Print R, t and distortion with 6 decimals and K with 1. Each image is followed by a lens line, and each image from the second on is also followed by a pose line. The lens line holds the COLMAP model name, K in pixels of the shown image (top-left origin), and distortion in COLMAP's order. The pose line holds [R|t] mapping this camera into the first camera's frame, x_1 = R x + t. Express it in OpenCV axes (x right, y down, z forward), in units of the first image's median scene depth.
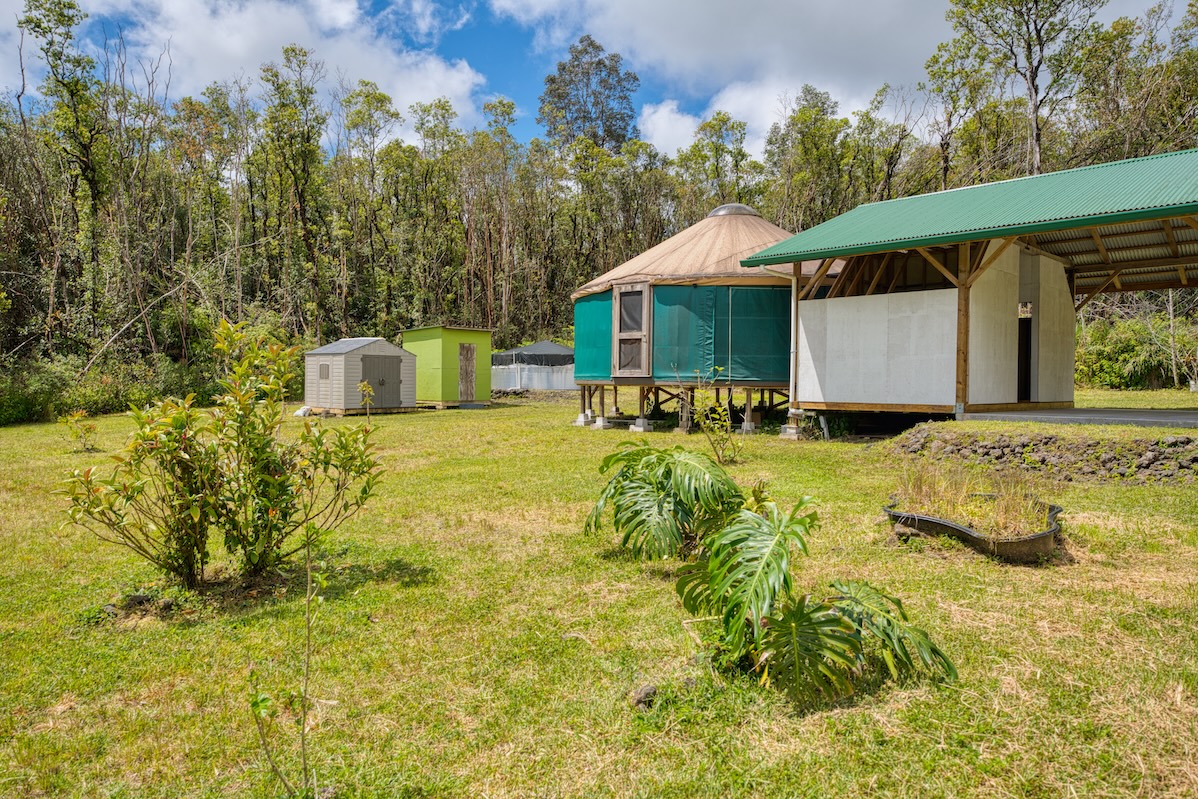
lens RADIAL K [[814.9, 0, 597.5], [0, 814.9, 398.3], [0, 0, 1]] dist [0.042351, 0.004907]
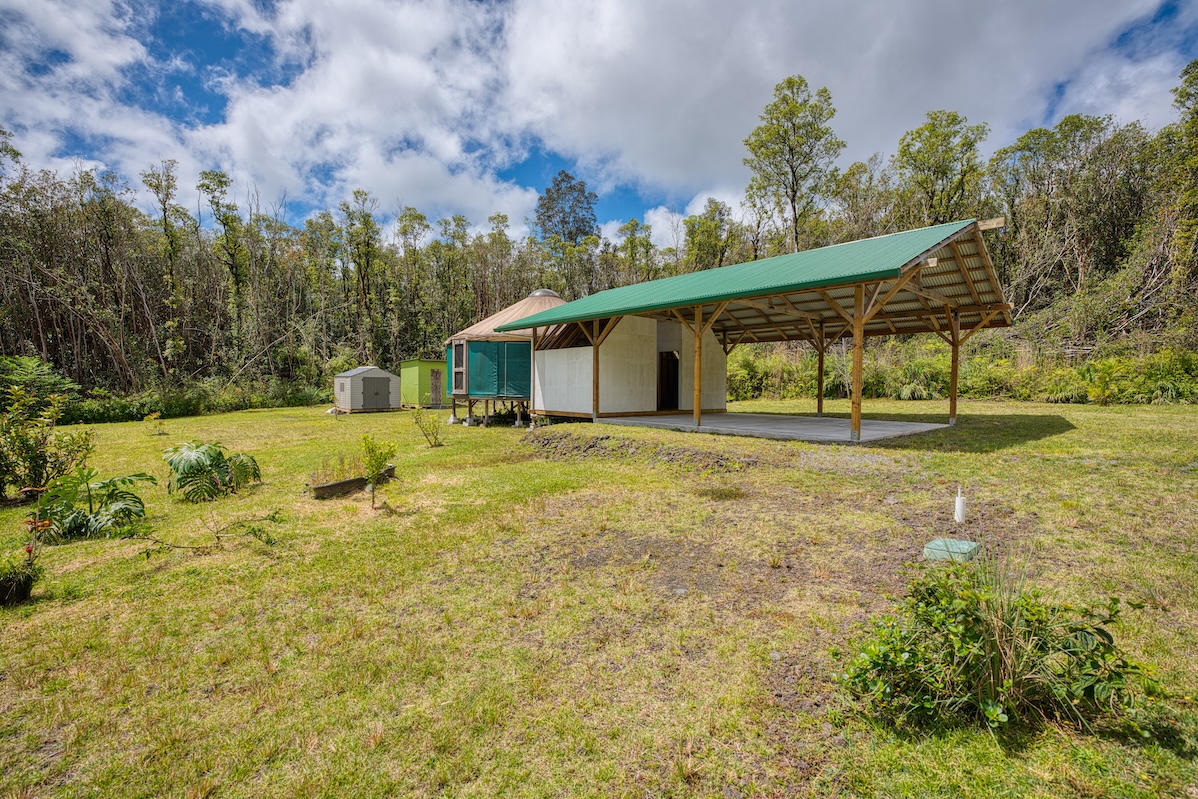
lens RADIAL K [[541.8, 0, 600.2], [0, 541.8, 396.7], [0, 0, 1]] dist [-0.004343, 0.000027]
pose [[0.997204, 0.002060, -0.074696, 0.337994], [-0.001987, 0.999997, 0.001058, -0.017791], [0.074698, -0.000906, 0.997206, -0.087992]]
